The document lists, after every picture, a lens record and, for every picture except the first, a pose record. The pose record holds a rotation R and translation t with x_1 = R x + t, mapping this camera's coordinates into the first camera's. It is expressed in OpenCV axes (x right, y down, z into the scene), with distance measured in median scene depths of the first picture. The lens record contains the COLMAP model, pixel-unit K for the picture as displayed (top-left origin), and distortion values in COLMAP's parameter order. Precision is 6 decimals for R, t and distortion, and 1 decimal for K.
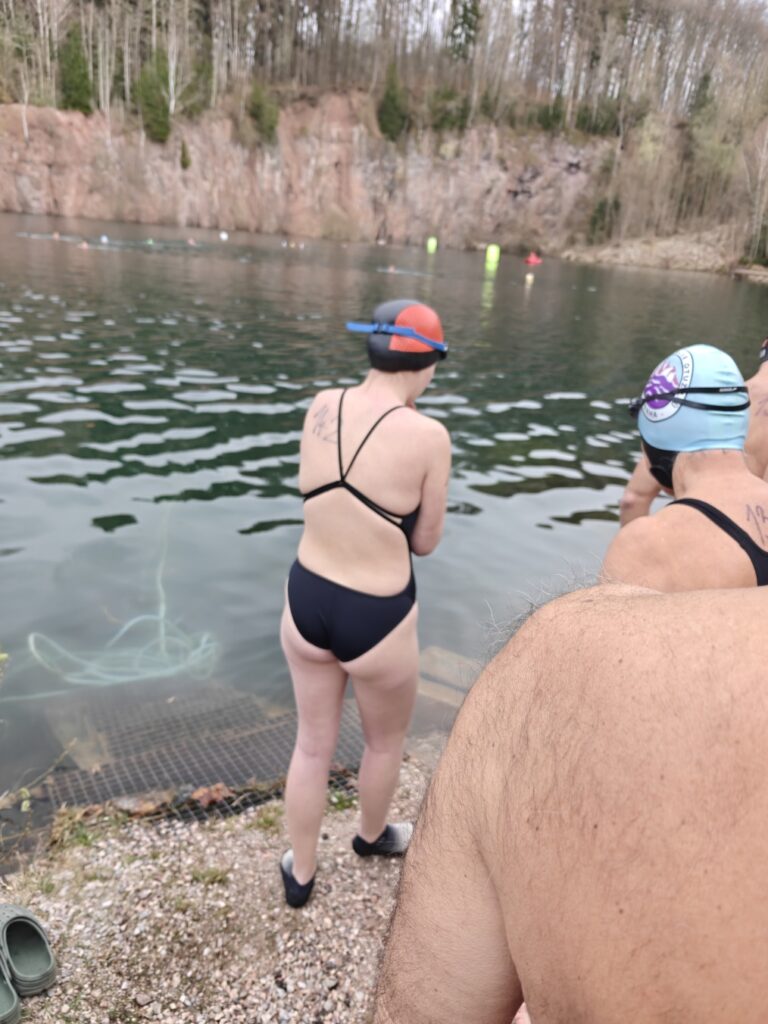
lens RADIAL K [[702.6, 0, 378.4], [0, 702.6, 512.8], [0, 0, 1]] dist [0.050486, -0.059759]
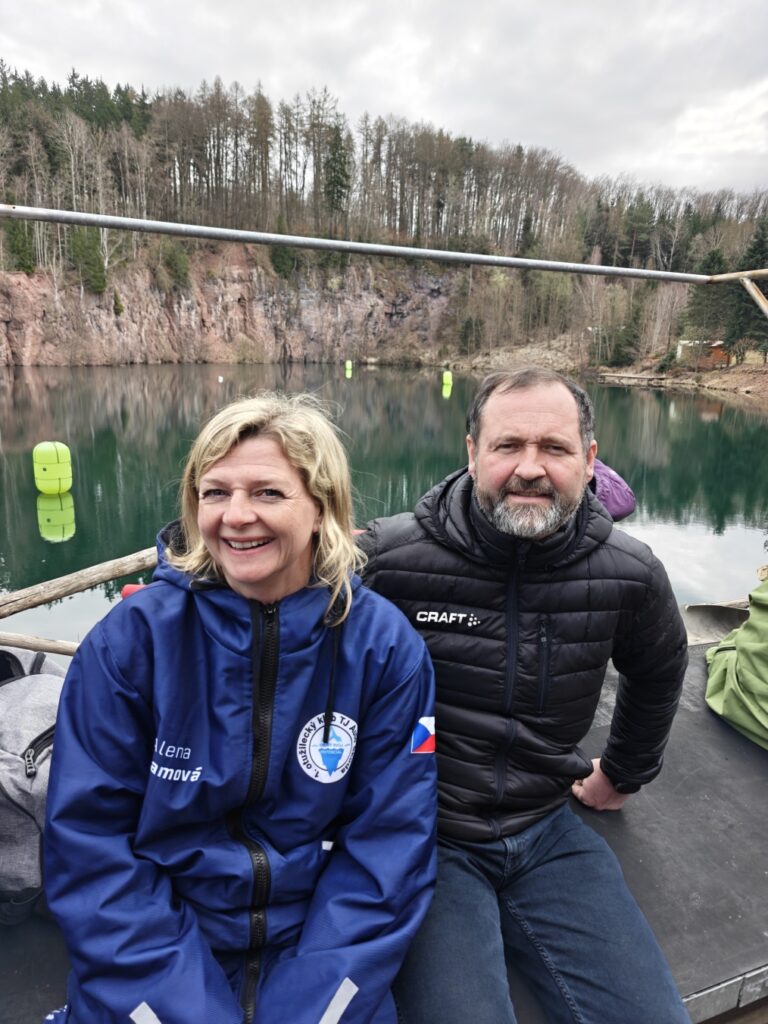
lens RADIAL K [[689.3, 0, 383.9], [0, 689.3, 521.0], [0, 0, 1]] dist [0.007005, 0.001644]
pose [[0.968814, -0.115383, 0.219286, -0.117750], [0.139500, 0.985377, -0.097834, -0.005457], [-0.204791, 0.125373, 0.970743, -0.069635]]
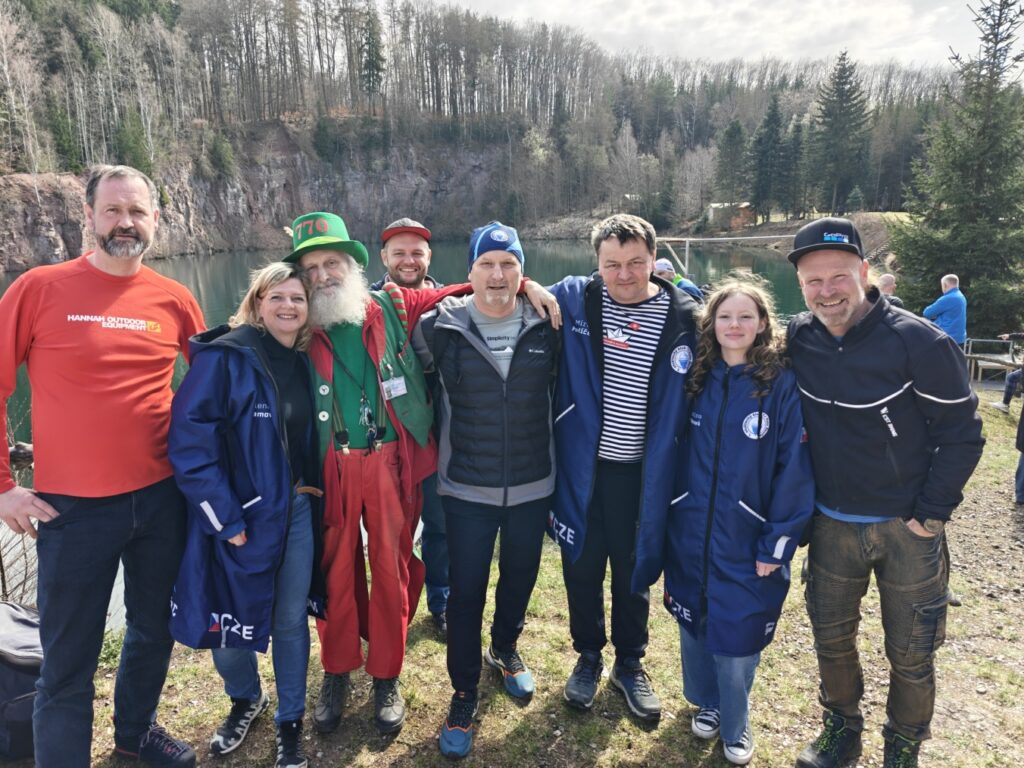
lens RADIAL K [[700.4, 0, 510.8], [0, 700.4, 377.6], [0, 0, 1]] dist [0.049739, -0.060008]
pose [[0.923865, -0.188312, 0.333184, -0.158330], [0.233580, 0.967067, -0.101105, 0.002514], [-0.303172, 0.171233, 0.937425, -0.111076]]
